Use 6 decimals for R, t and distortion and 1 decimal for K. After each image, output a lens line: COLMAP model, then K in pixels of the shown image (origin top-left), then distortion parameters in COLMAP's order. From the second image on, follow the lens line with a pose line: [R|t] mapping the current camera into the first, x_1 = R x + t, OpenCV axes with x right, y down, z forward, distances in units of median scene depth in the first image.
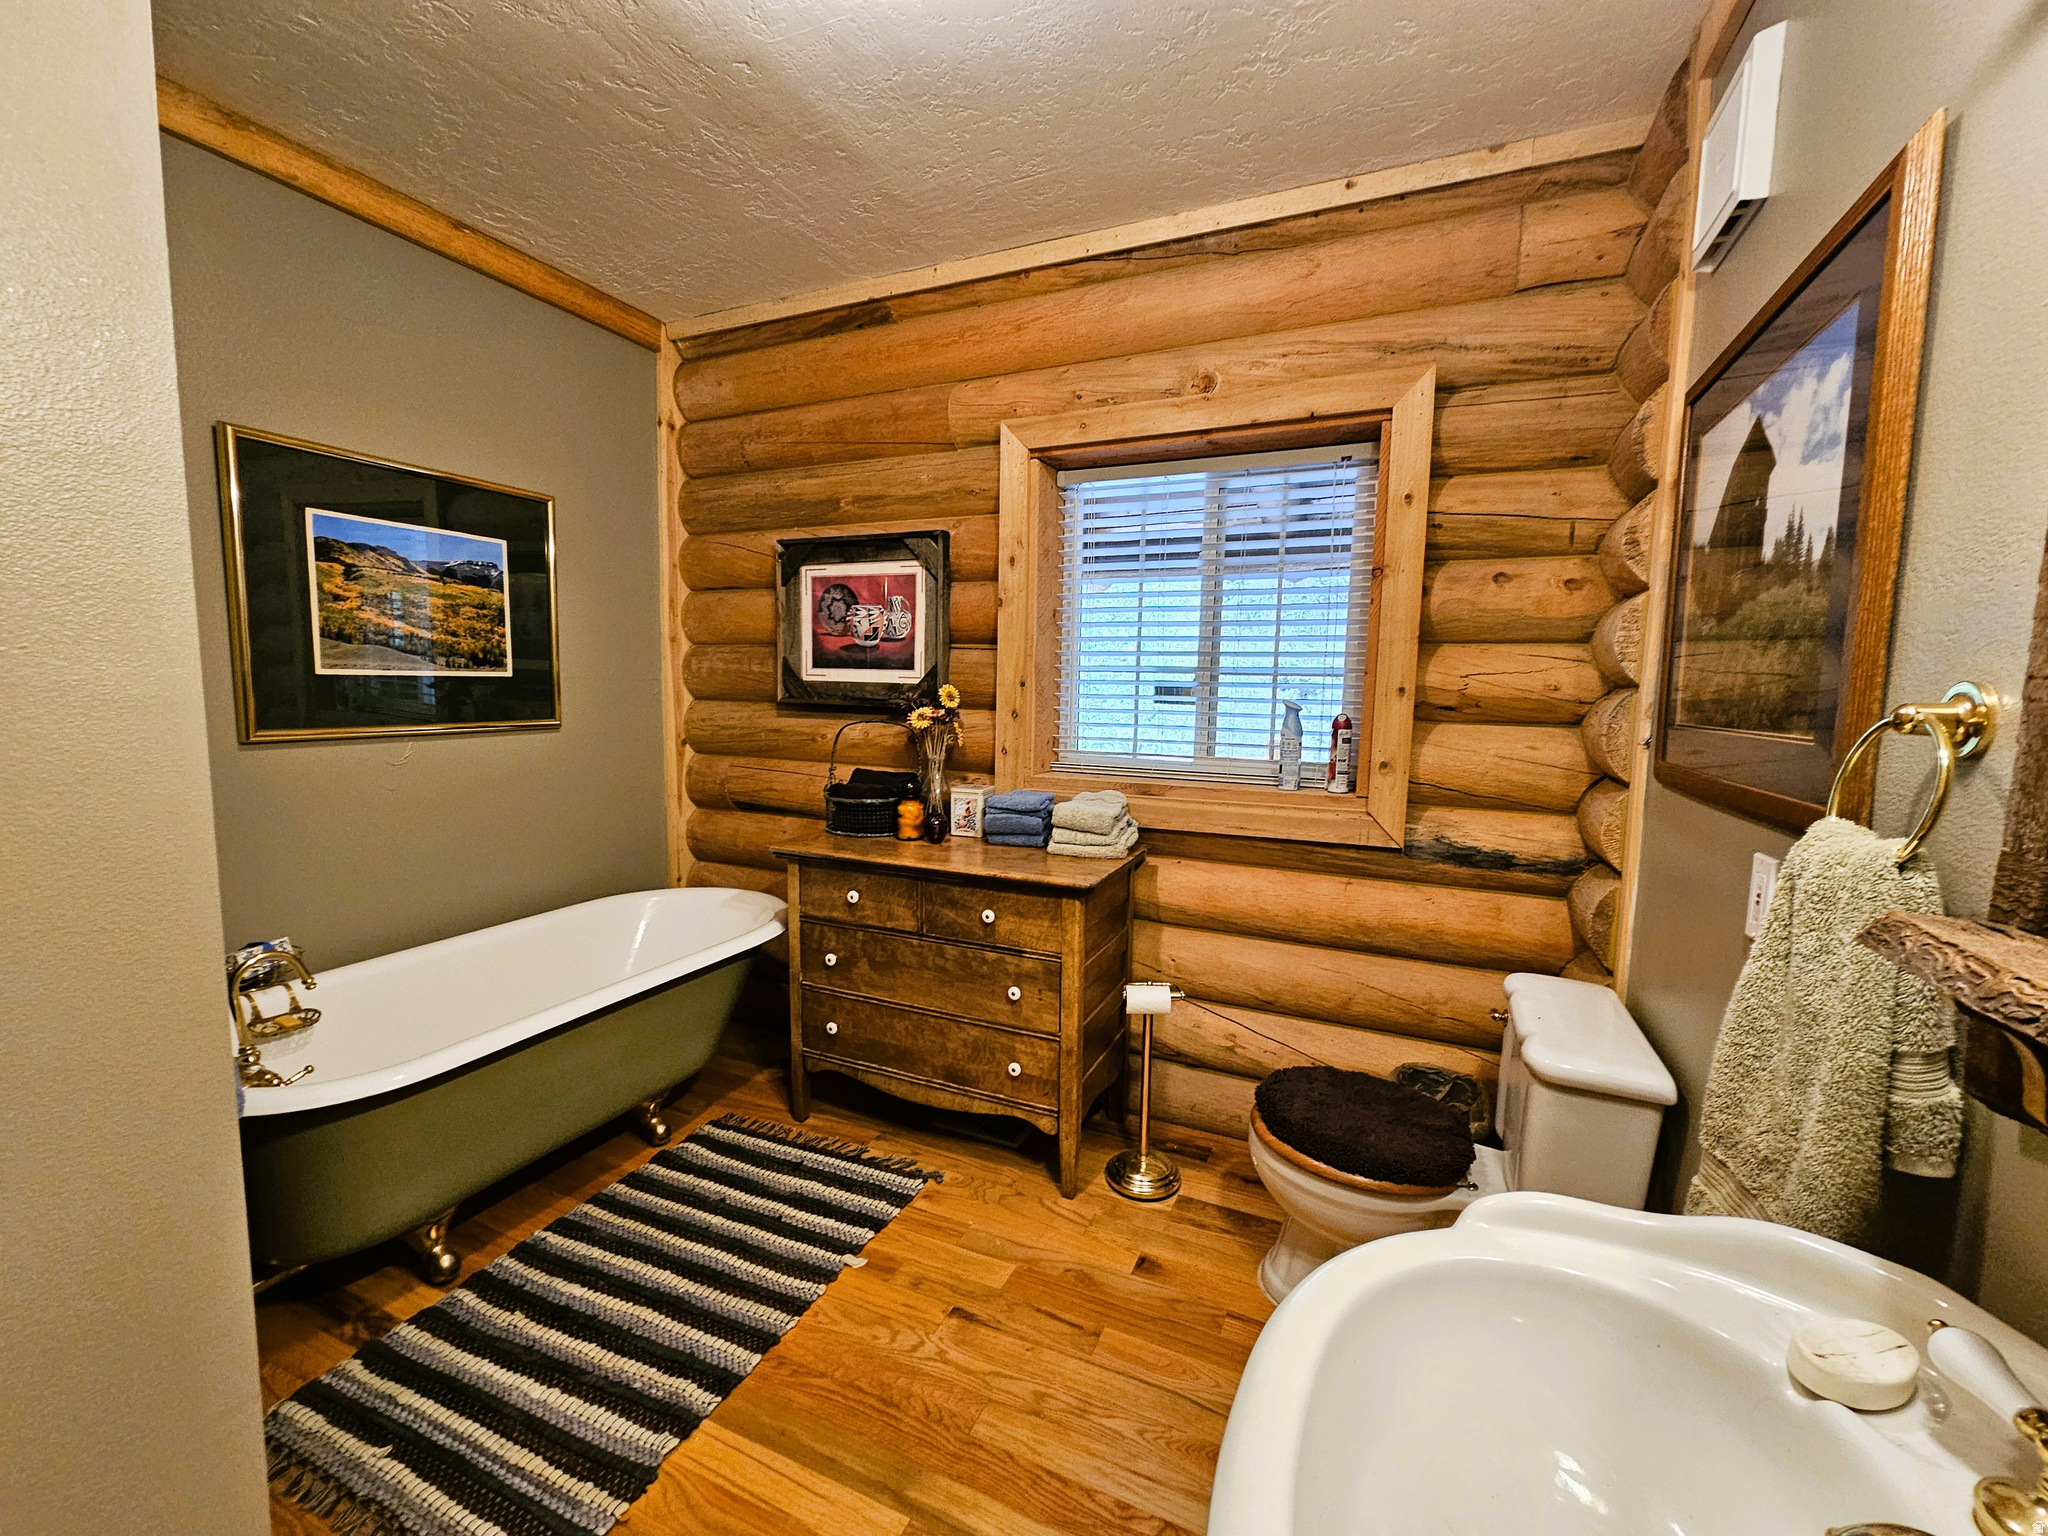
lens RADIAL K [[838.6, 0, 1025.9], [0, 838.6, 778.6], [0, 0, 1]] dist [-0.001639, 0.000300]
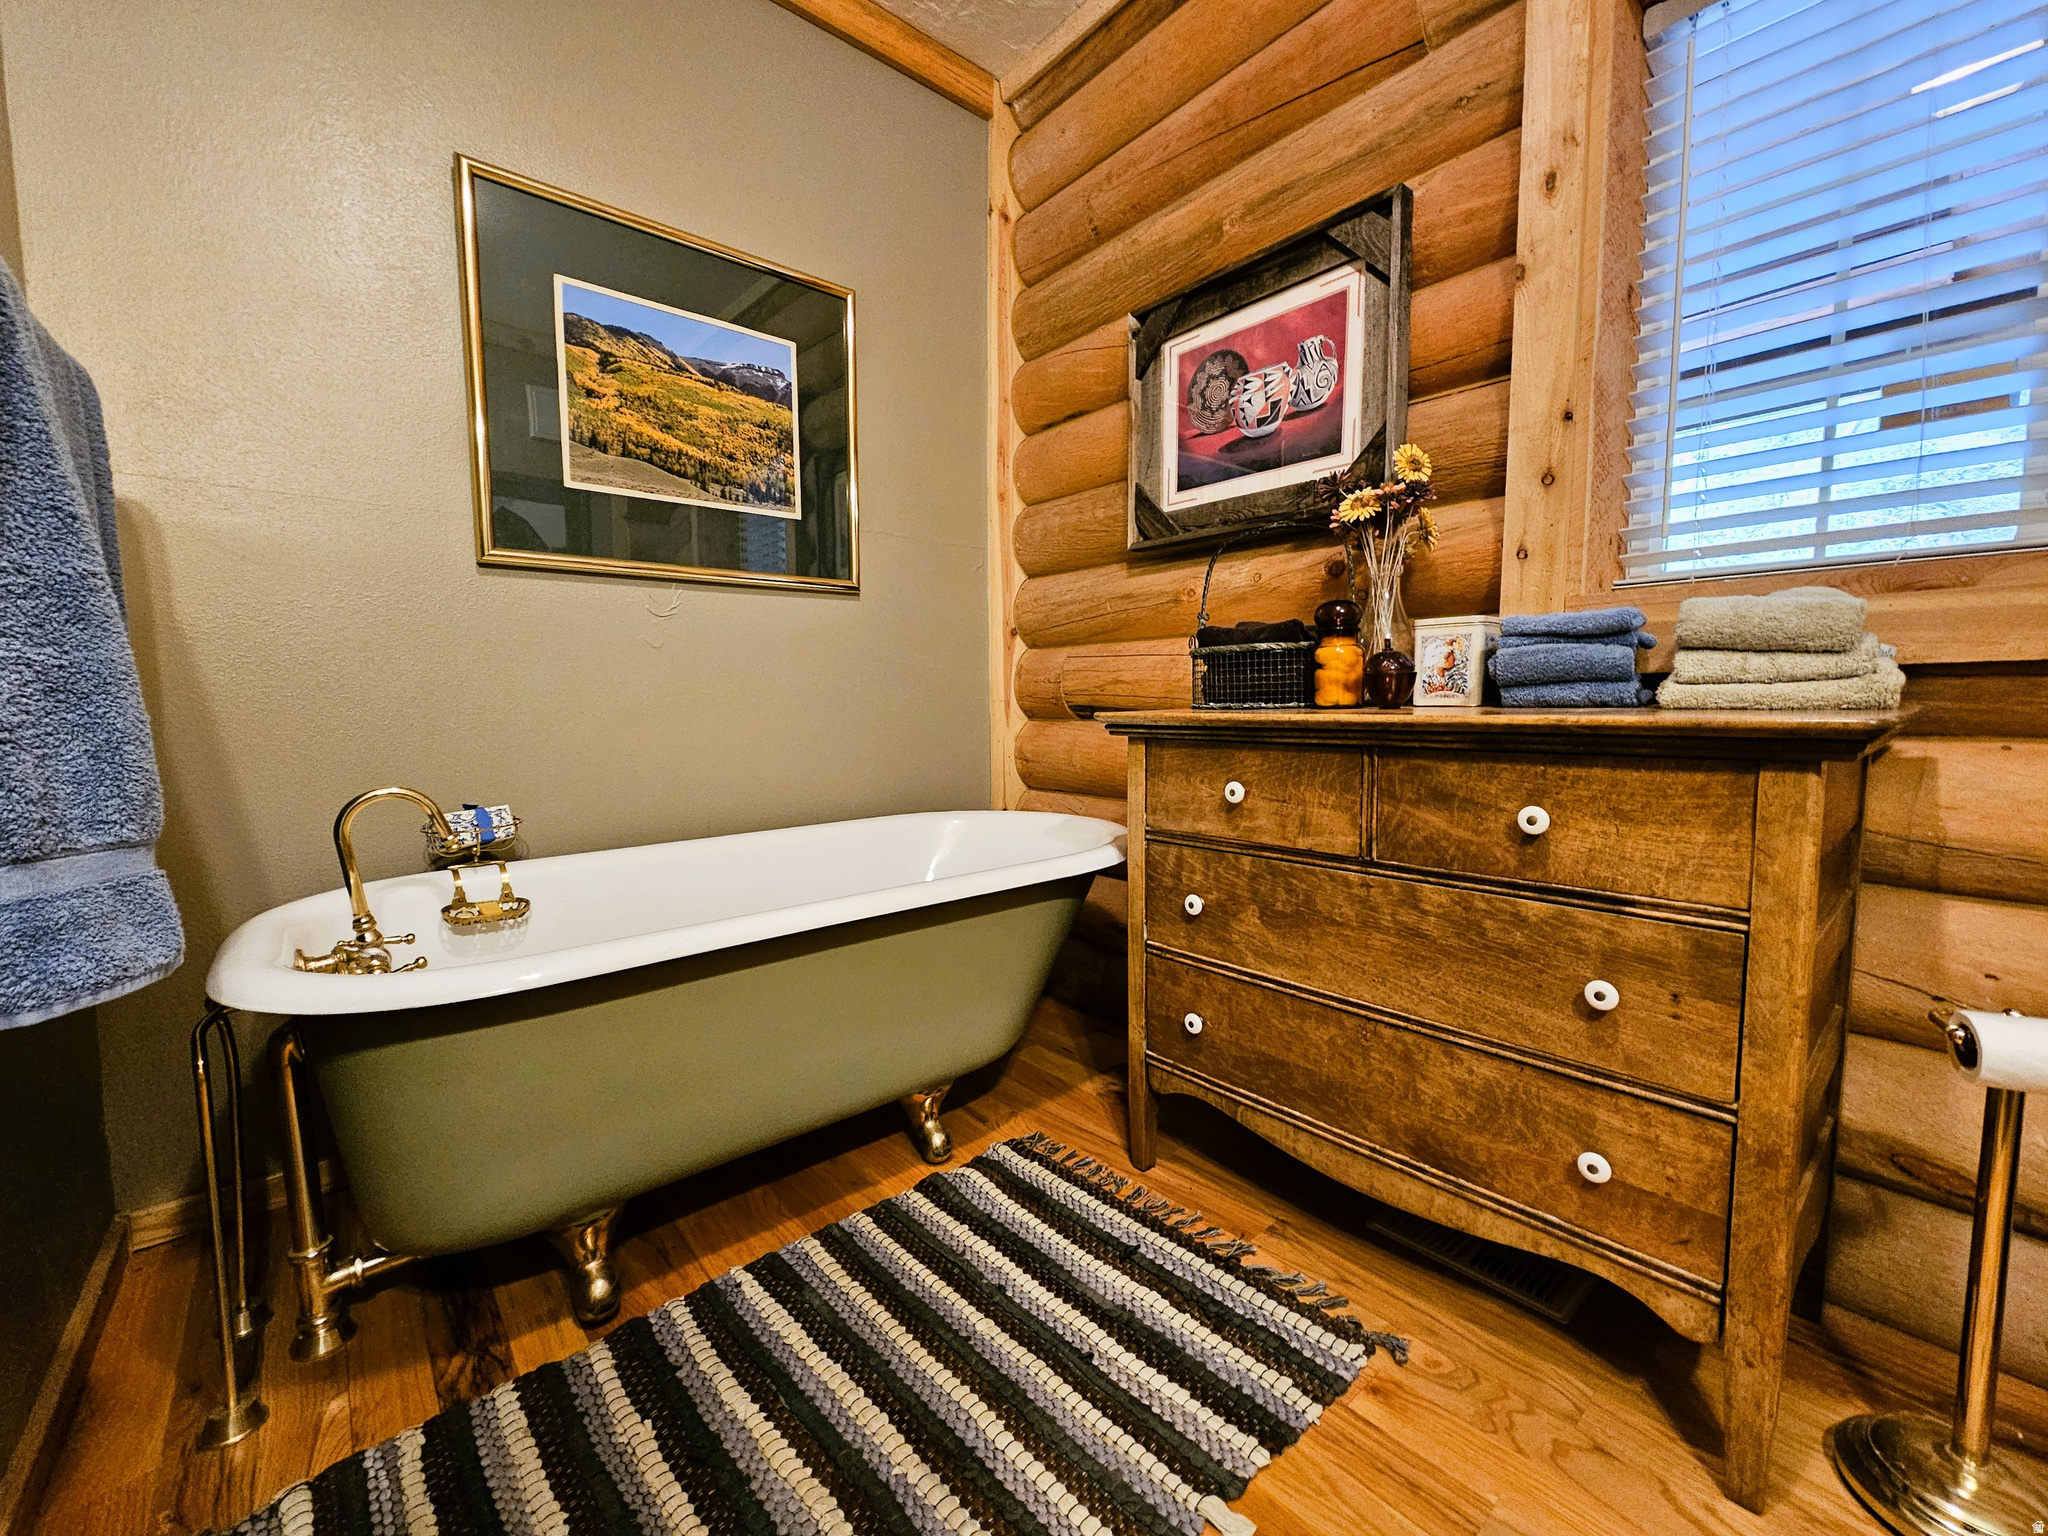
lens RADIAL K [[840.3, 0, 1023.2], [0, 840.3, 772.3], [0, 0, 1]] dist [-0.001115, -0.000083]
pose [[0.904417, 0.012350, -0.426471, -0.095757], [-0.024352, 0.999446, -0.022700, 0.145990], [0.425955, 0.030916, 0.904216, 0.435653]]
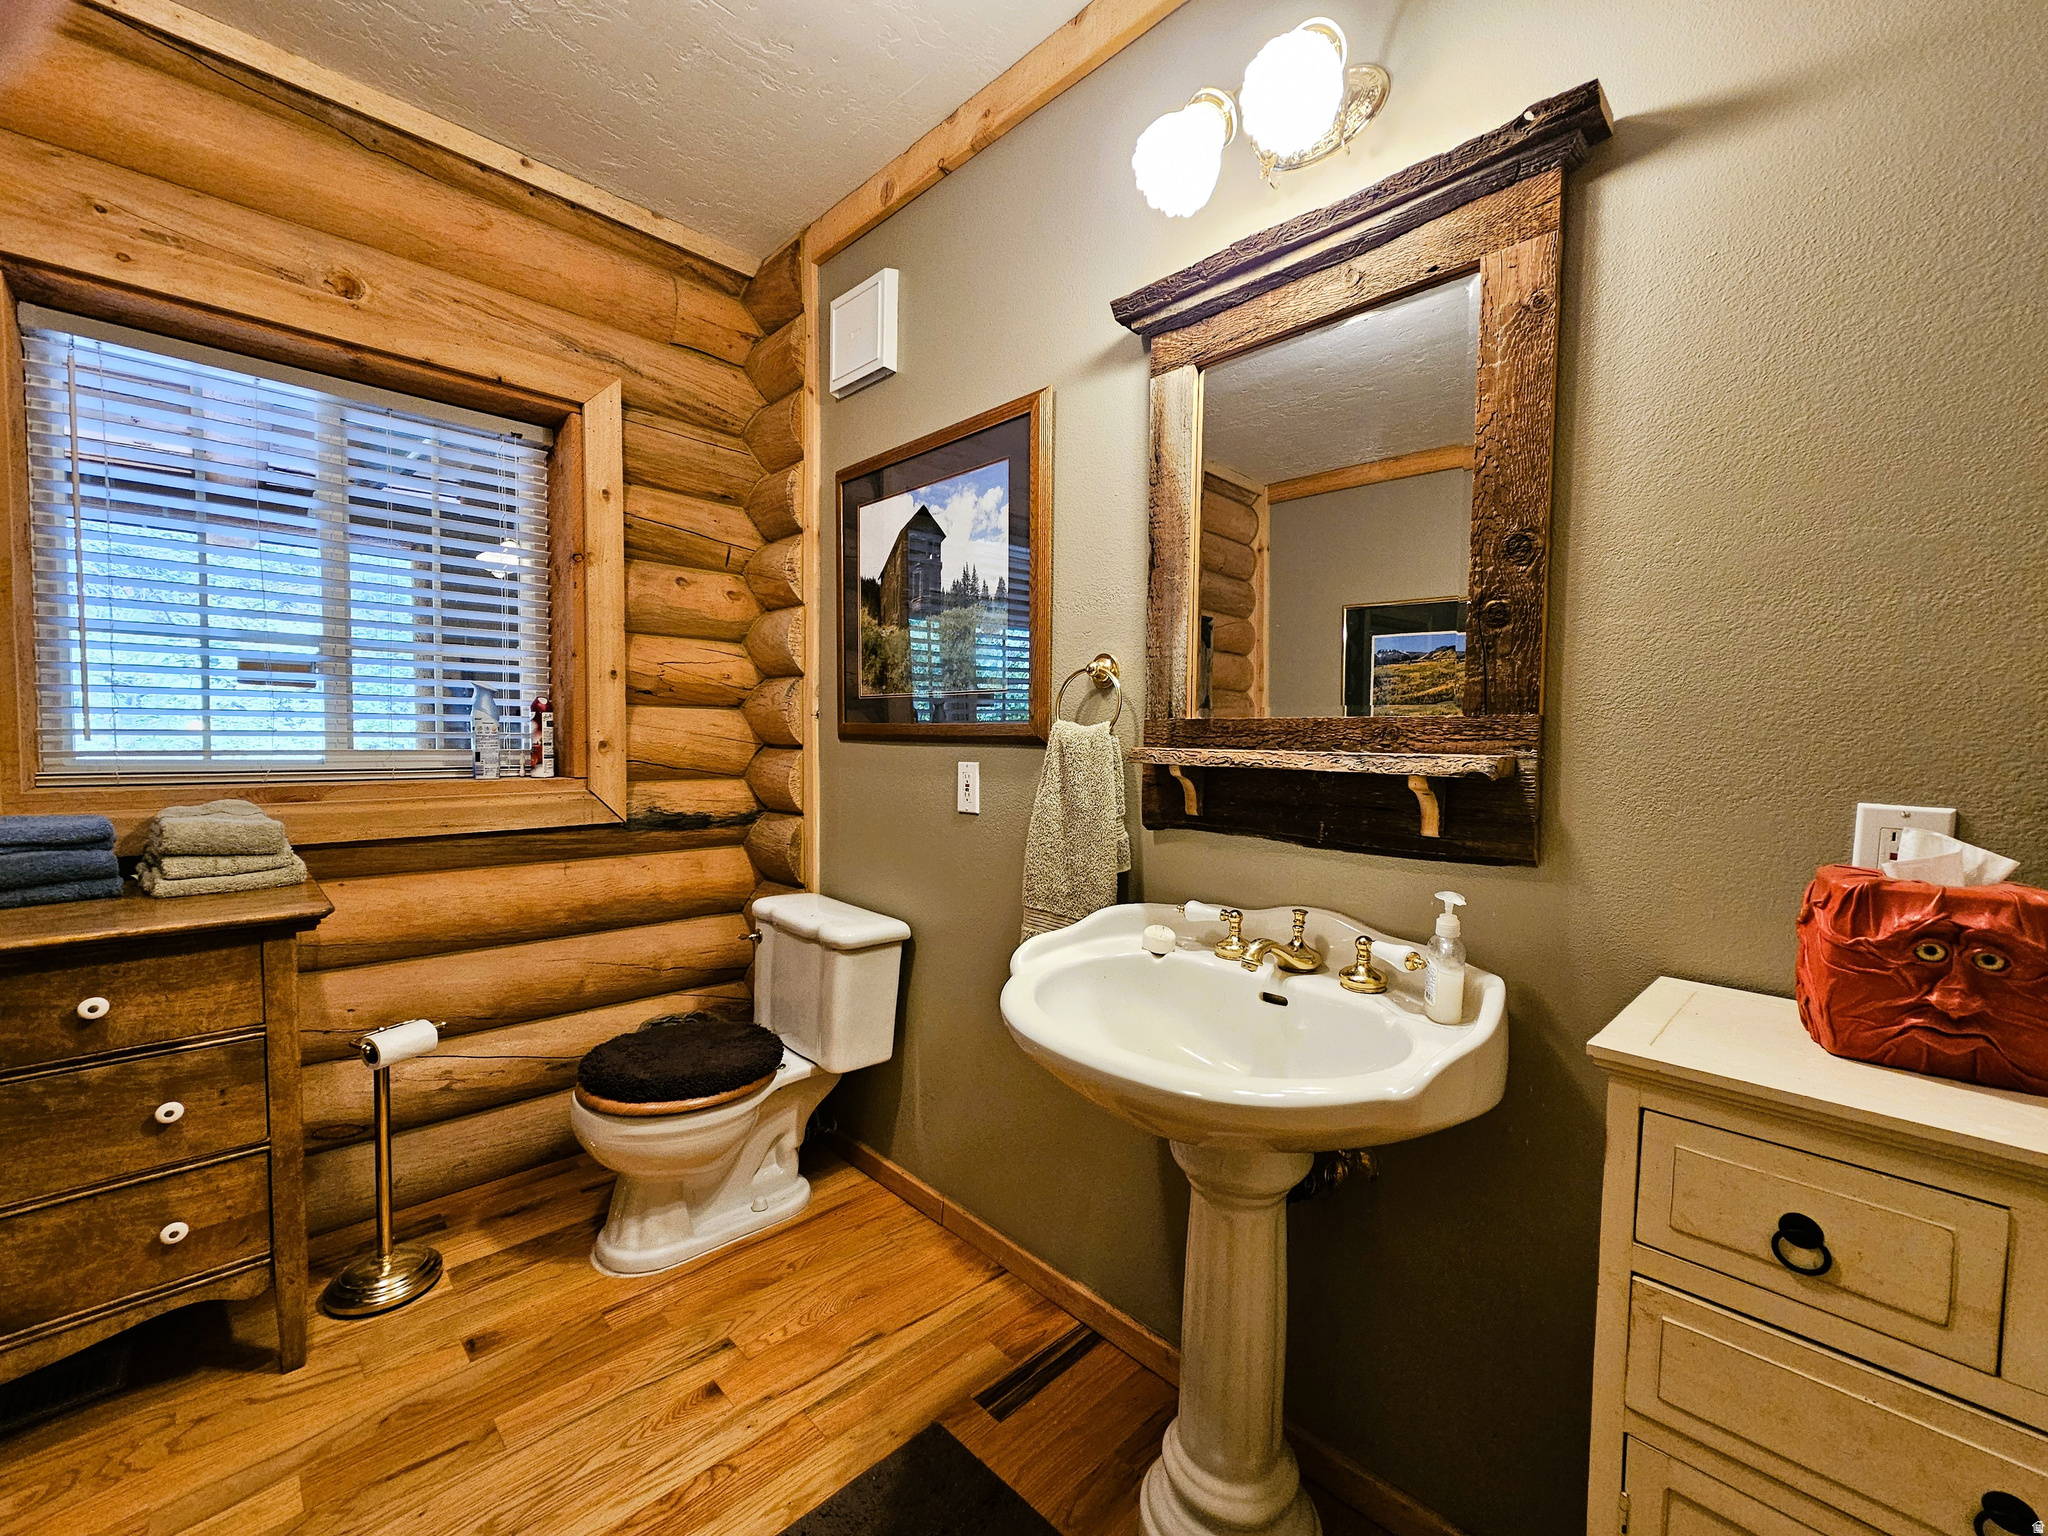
lens RADIAL K [[838.6, 0, 1025.9], [0, 838.6, 778.6], [0, 0, 1]] dist [-0.001639, 0.000300]
pose [[0.352565, -0.062603, 0.933691, -0.341811], [0.094707, 0.995024, 0.030954, 0.041079], [-0.930983, 0.077514, 0.356739, 0.132101]]
